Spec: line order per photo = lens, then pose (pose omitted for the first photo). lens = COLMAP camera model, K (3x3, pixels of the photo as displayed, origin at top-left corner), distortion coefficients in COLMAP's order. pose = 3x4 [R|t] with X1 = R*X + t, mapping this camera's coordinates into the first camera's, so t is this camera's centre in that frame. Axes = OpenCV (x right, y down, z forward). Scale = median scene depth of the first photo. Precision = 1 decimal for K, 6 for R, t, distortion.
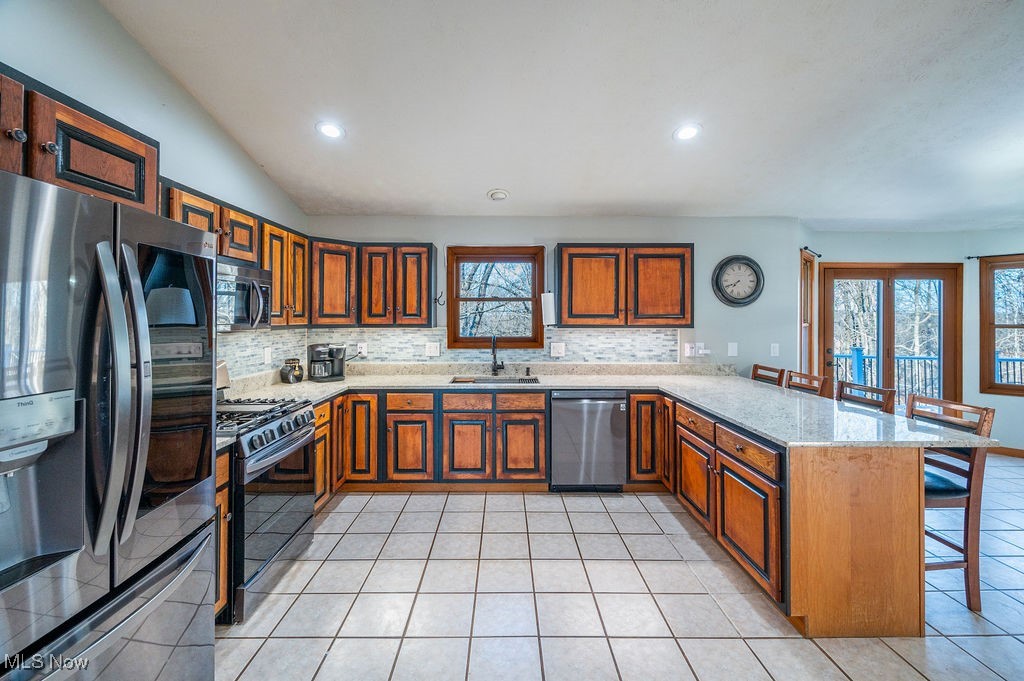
lens RADIAL K [[419.6, 0, 506.5], [0, 419.6, 316.9], [0, 0, 1]] dist [-0.002512, -0.000230]
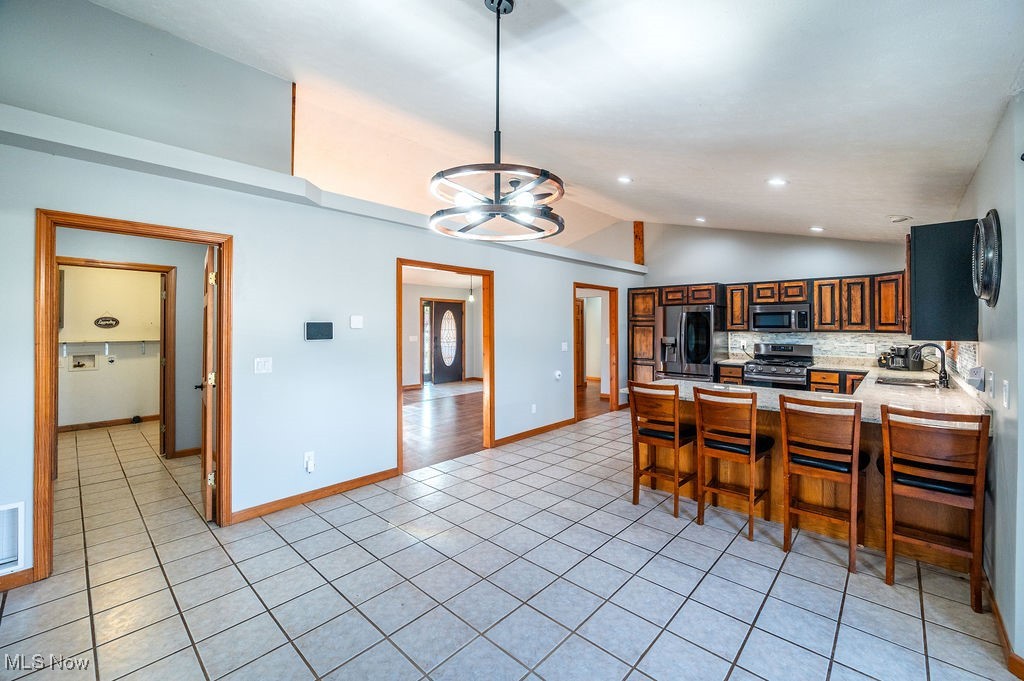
lens RADIAL K [[416.2, 0, 517.4], [0, 416.2, 323.2], [0, 0, 1]] dist [-0.002500, -0.000131]
pose [[-0.673648, -0.003814, -0.739042, 1.478412], [0.002034, 0.999973, -0.007015, 0.000166], [0.739049, -0.006229, -0.673622, 0.979424]]
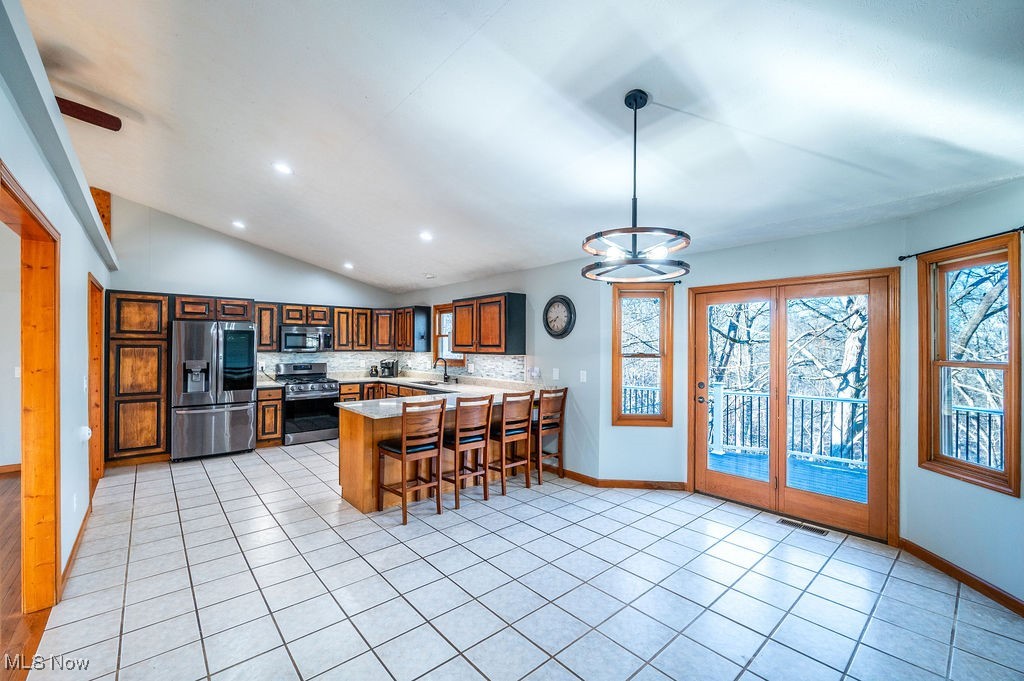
lens RADIAL K [[421.2, 0, 511.9], [0, 421.2, 343.7], [0, 0, 1]] dist [-0.000392, 0.000089]
pose [[0.650552, -0.001229, -0.759460, 1.492568], [-0.001548, 0.999994, -0.002944, -0.006321], [0.759460, 0.003091, 0.650547, 0.134922]]
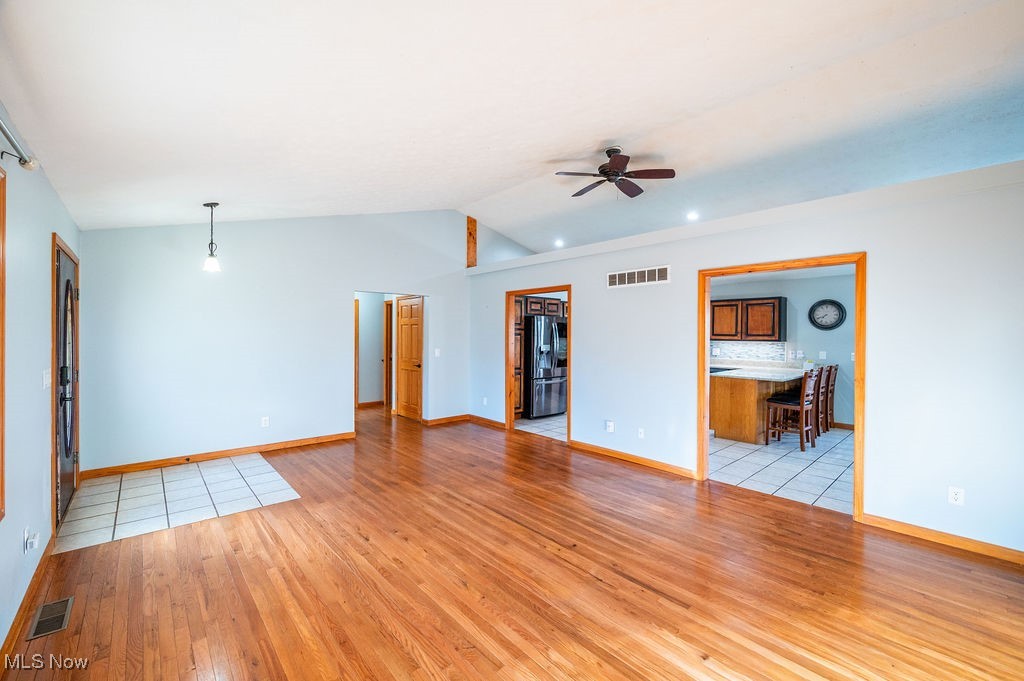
lens RADIAL K [[421.2, 0, 511.9], [0, 421.2, 343.7], [0, 0, 1]] dist [-0.000392, 0.000089]
pose [[0.666513, 0.021745, -0.745177, 1.057674], [-0.004892, 0.999681, 0.024796, -0.005779], [0.745478, -0.012882, 0.666406, -1.161588]]
